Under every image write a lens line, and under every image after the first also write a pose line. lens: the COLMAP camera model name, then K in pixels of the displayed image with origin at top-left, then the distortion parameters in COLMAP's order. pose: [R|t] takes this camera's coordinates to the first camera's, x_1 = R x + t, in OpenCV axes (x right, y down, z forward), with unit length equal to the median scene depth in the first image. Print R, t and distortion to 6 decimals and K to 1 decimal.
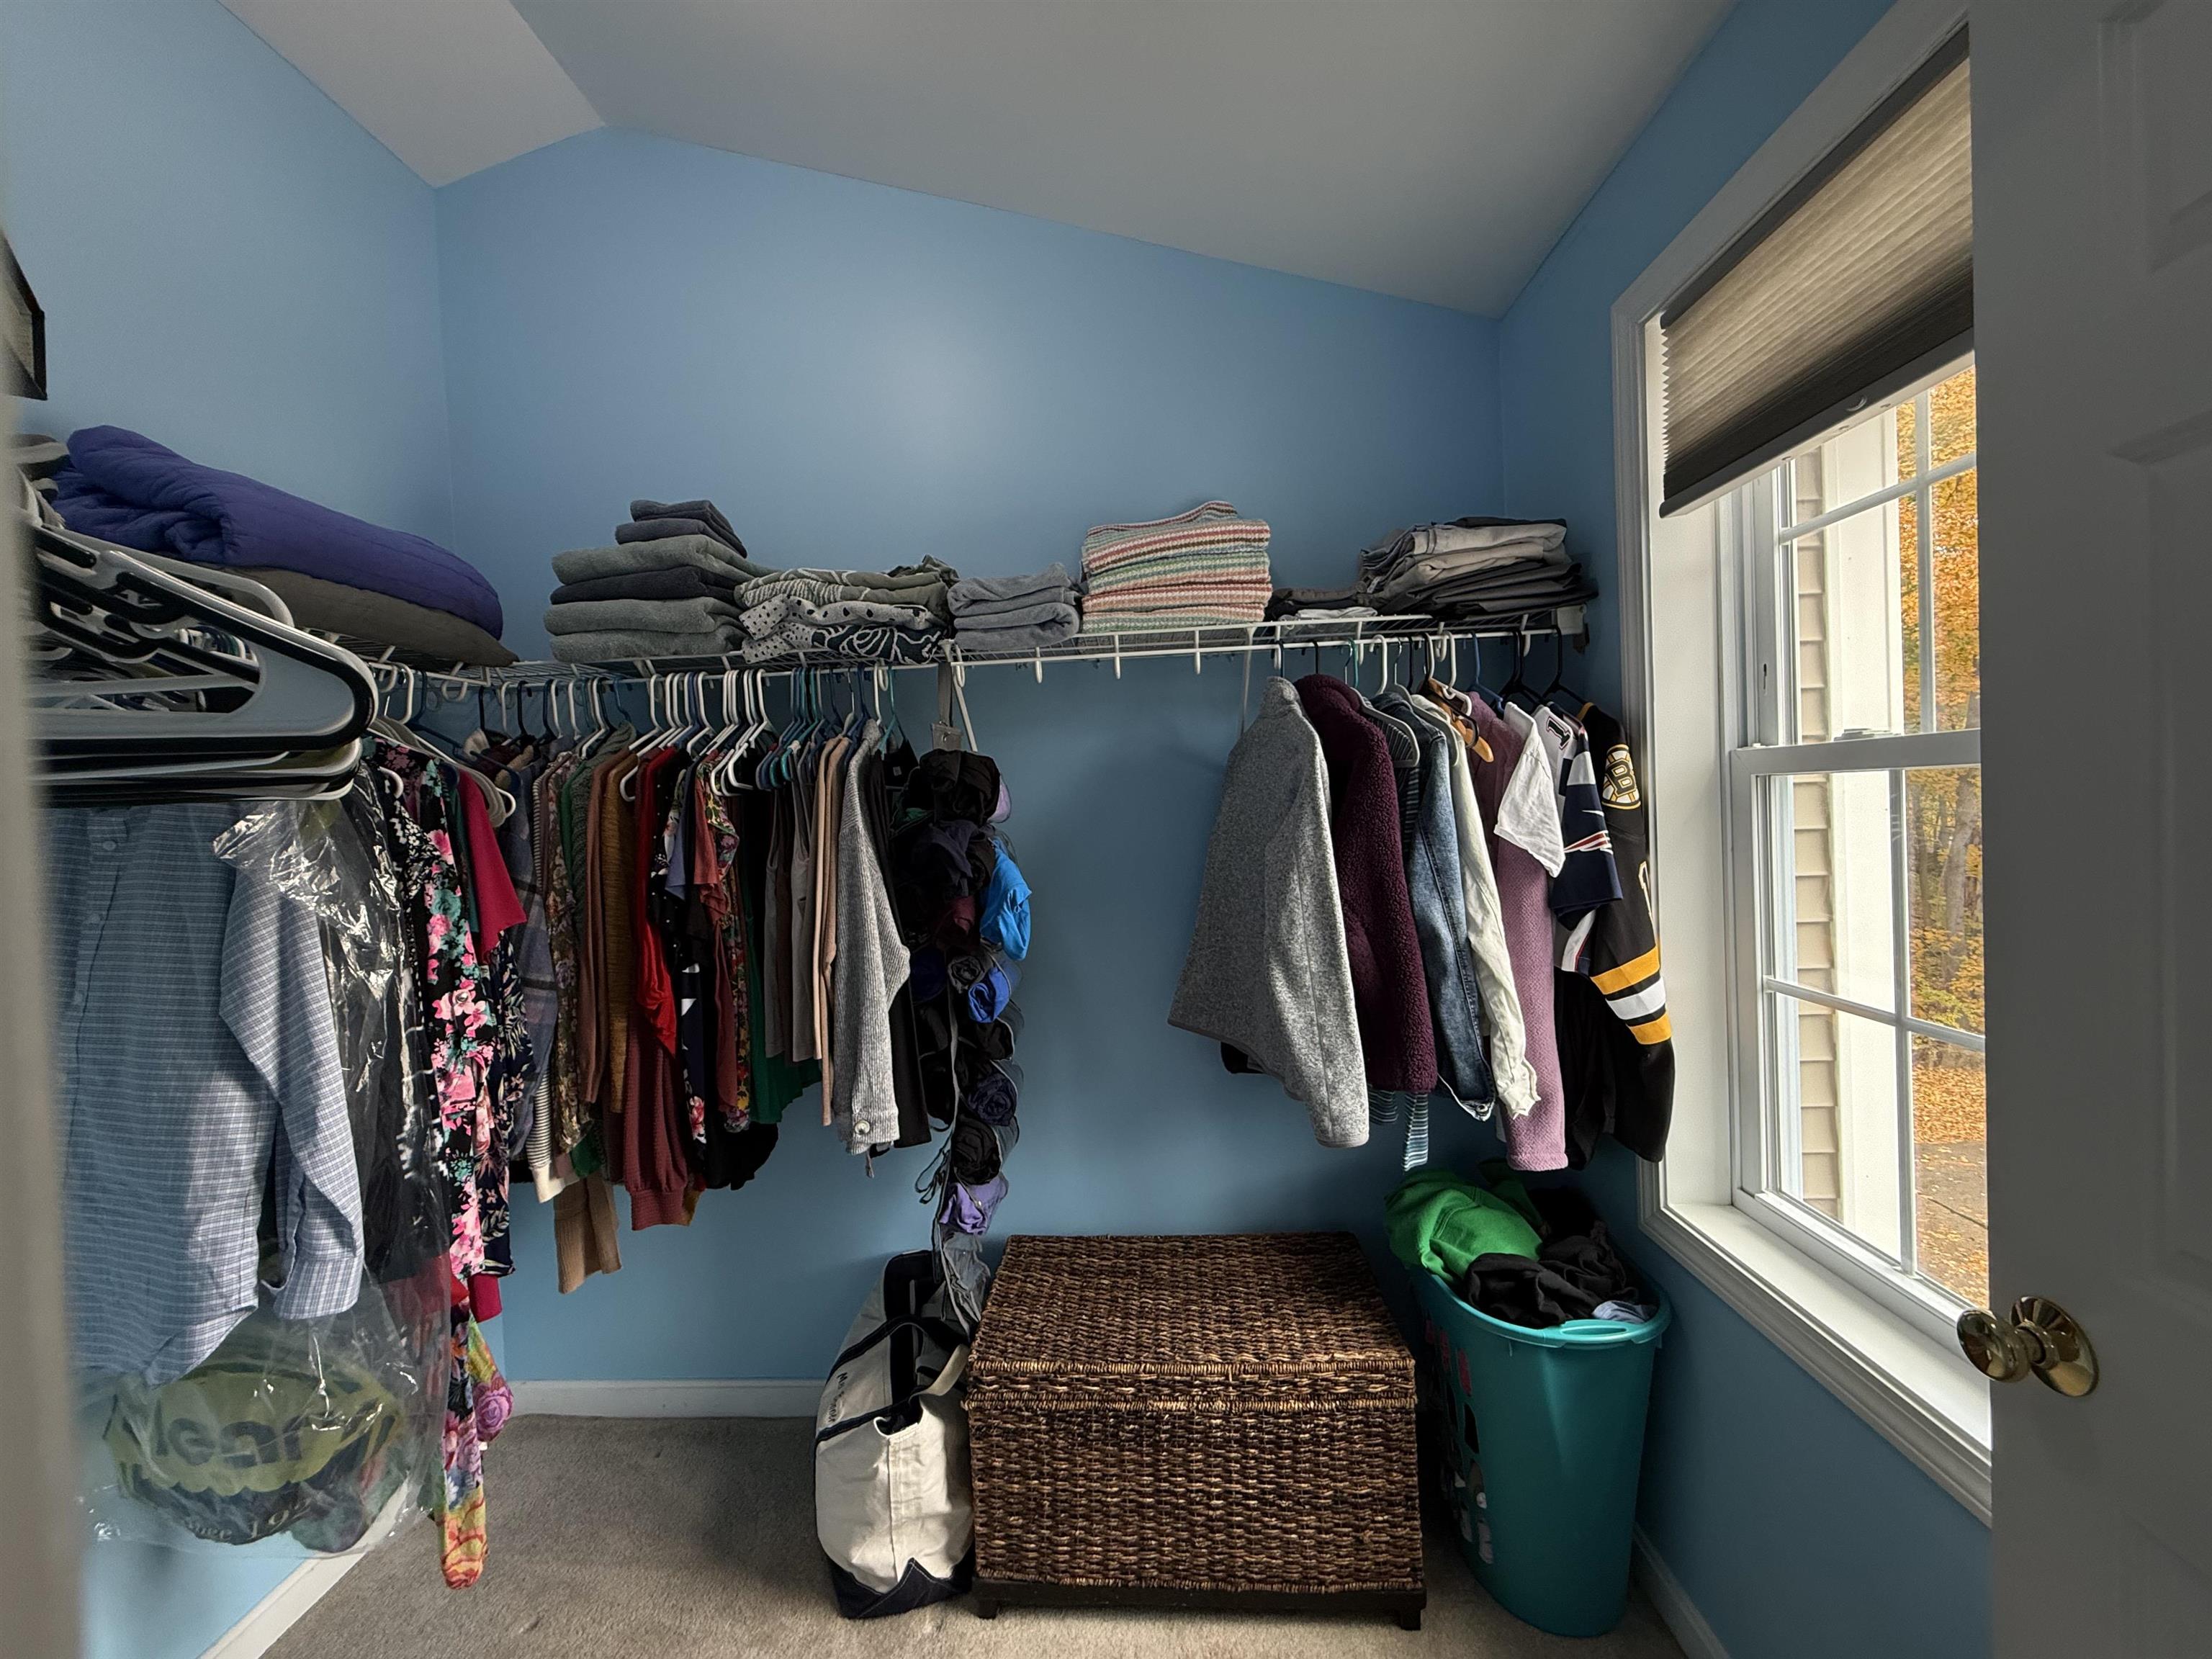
lens RADIAL K [[879.0, 0, 1097.0], [0, 879.0, 824.5], [0, 0, 1]] dist [-0.000212, -0.000184]
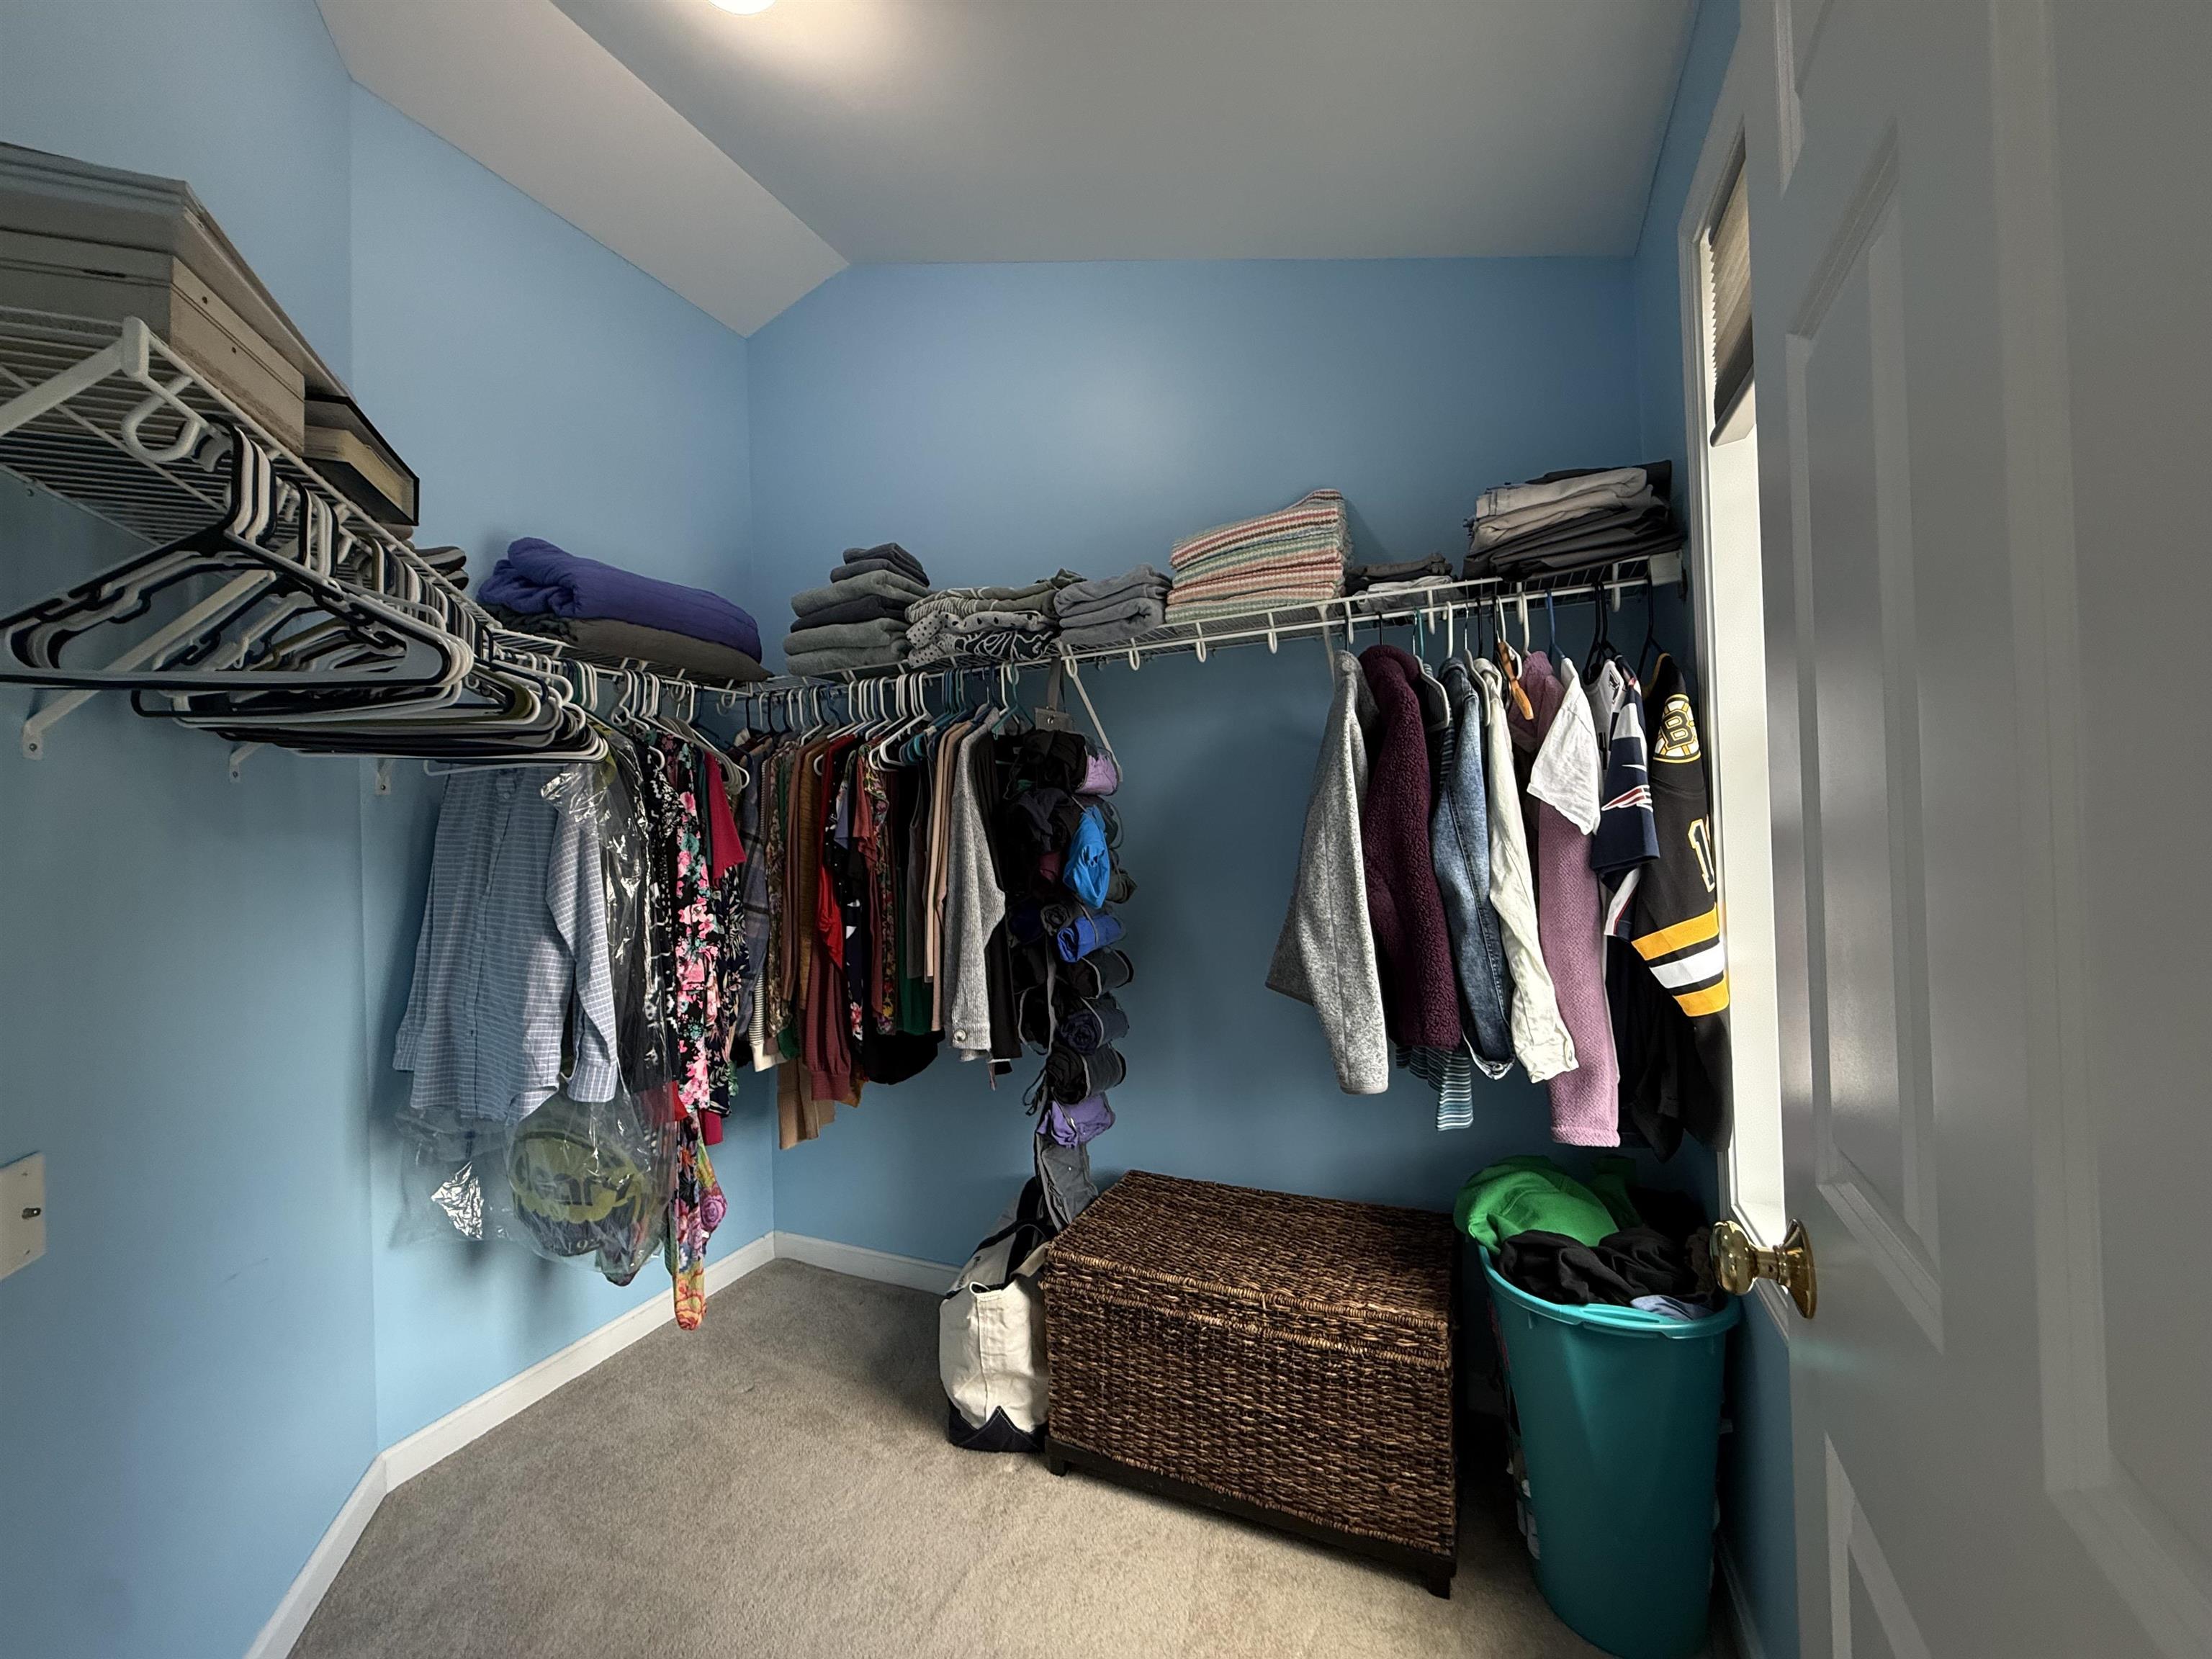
lens RADIAL K [[879.0, 0, 1097.0], [0, 879.0, 824.5], [0, 0, 1]] dist [-0.000212, -0.000184]
pose [[0.932041, 0.005229, -0.362315, 0.347032], [-0.012795, 0.999747, -0.018485, 0.068572], [0.362127, 0.021865, 0.931872, -0.080959]]
